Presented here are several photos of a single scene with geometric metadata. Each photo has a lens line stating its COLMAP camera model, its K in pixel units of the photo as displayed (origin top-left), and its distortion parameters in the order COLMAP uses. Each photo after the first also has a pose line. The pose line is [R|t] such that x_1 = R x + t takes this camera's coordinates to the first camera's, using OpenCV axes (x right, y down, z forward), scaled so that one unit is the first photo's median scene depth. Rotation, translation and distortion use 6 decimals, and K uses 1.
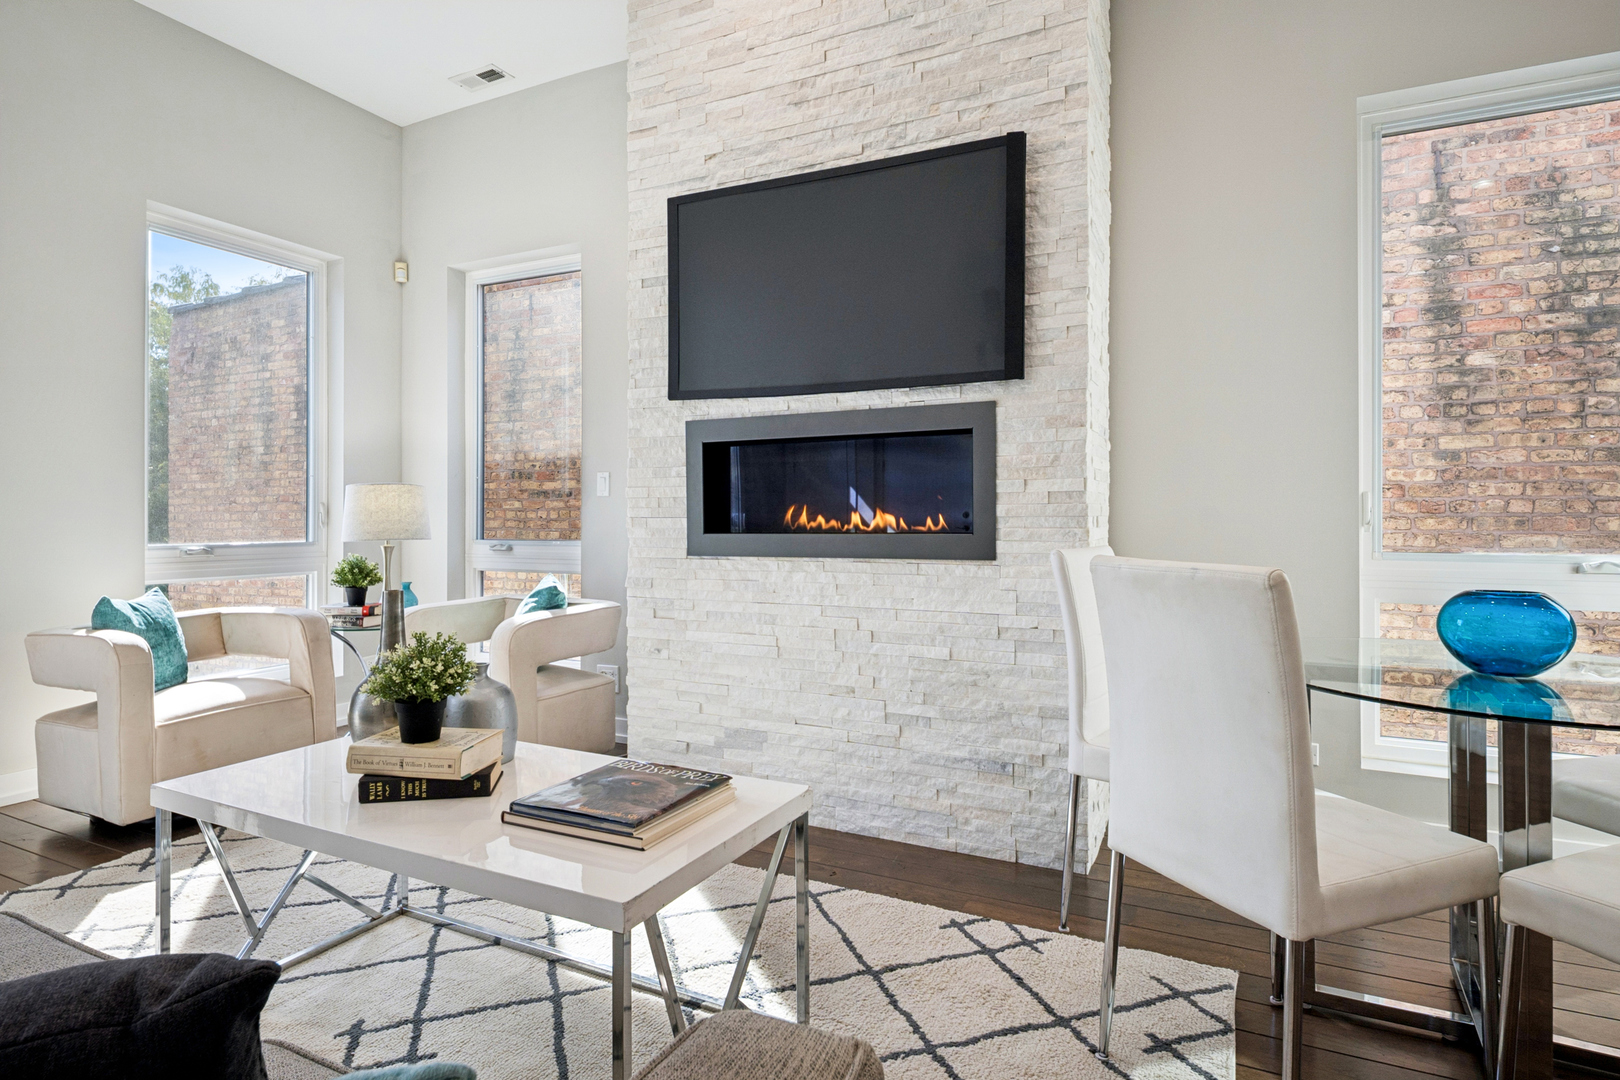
lens RADIAL K [[856.4, 0, 803.3], [0, 856.4, 520.0], [0, 0, 1]] dist [0.022599, -0.018439]
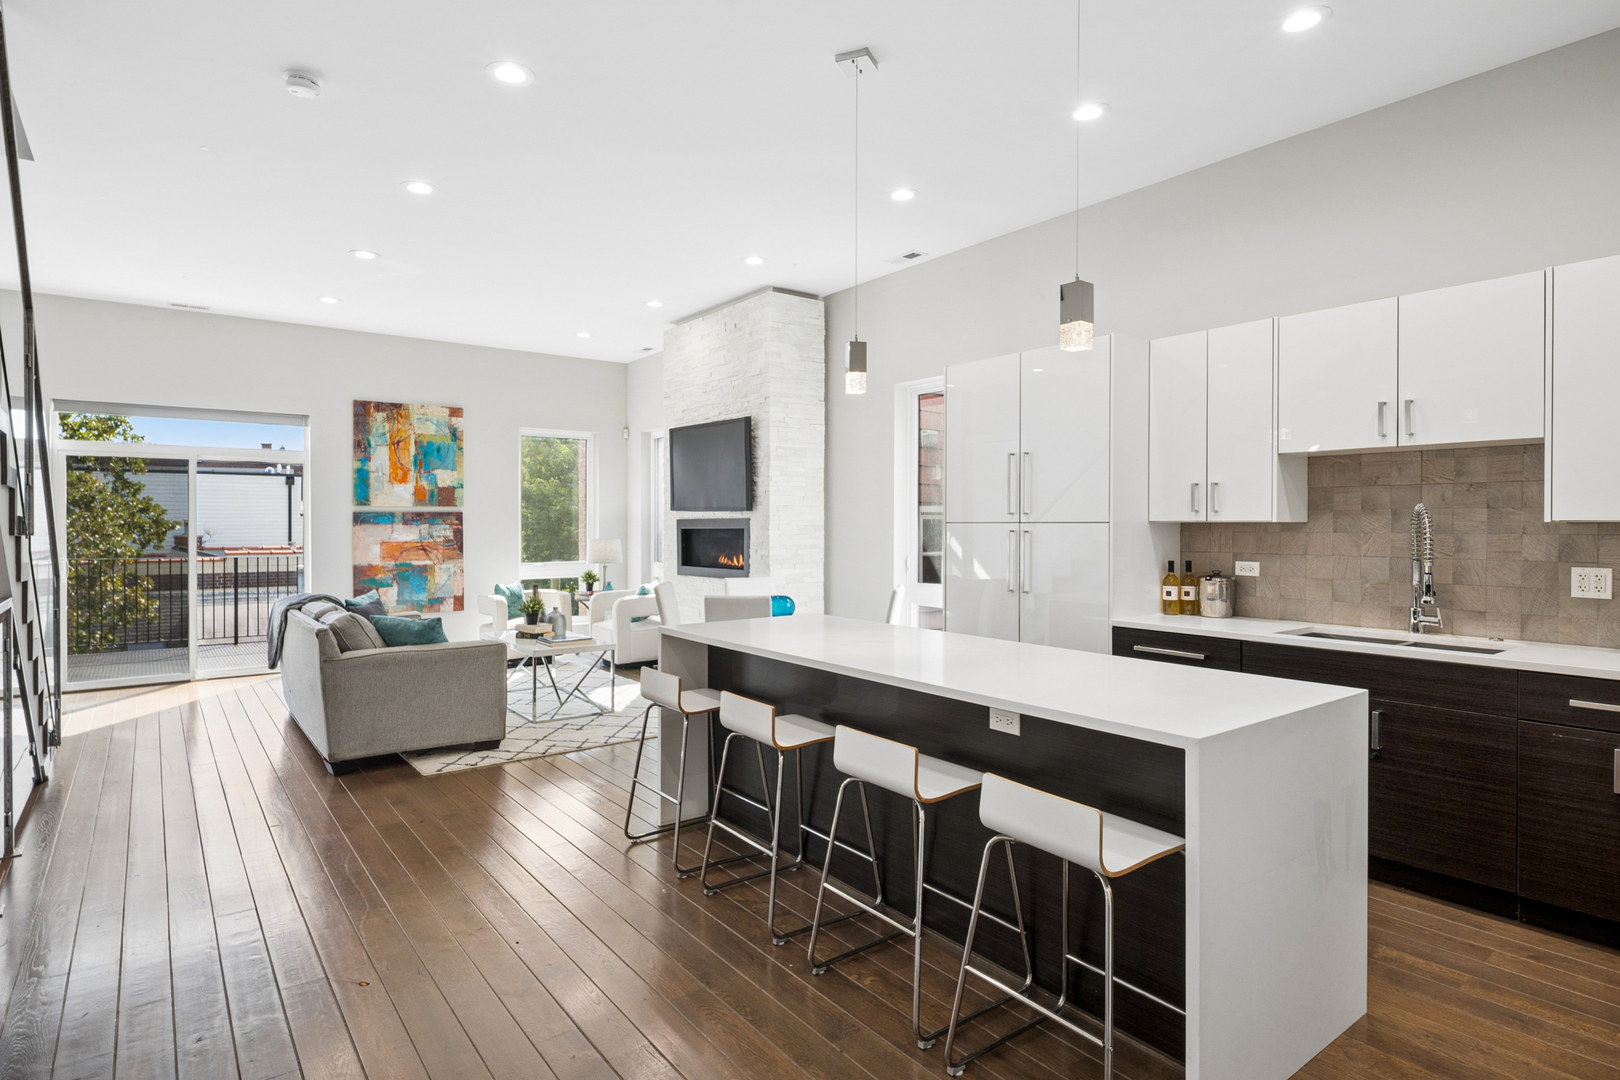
lens RADIAL K [[869.0, 0, 816.4], [0, 869.0, 528.5], [0, 0, 1]] dist [0.014552, -0.017549]
pose [[0.898965, 0.004180, -0.438000, 1.345460], [-0.000057, 0.999956, 0.009427, -0.116510], [0.438020, -0.008449, 0.898926, -1.078665]]
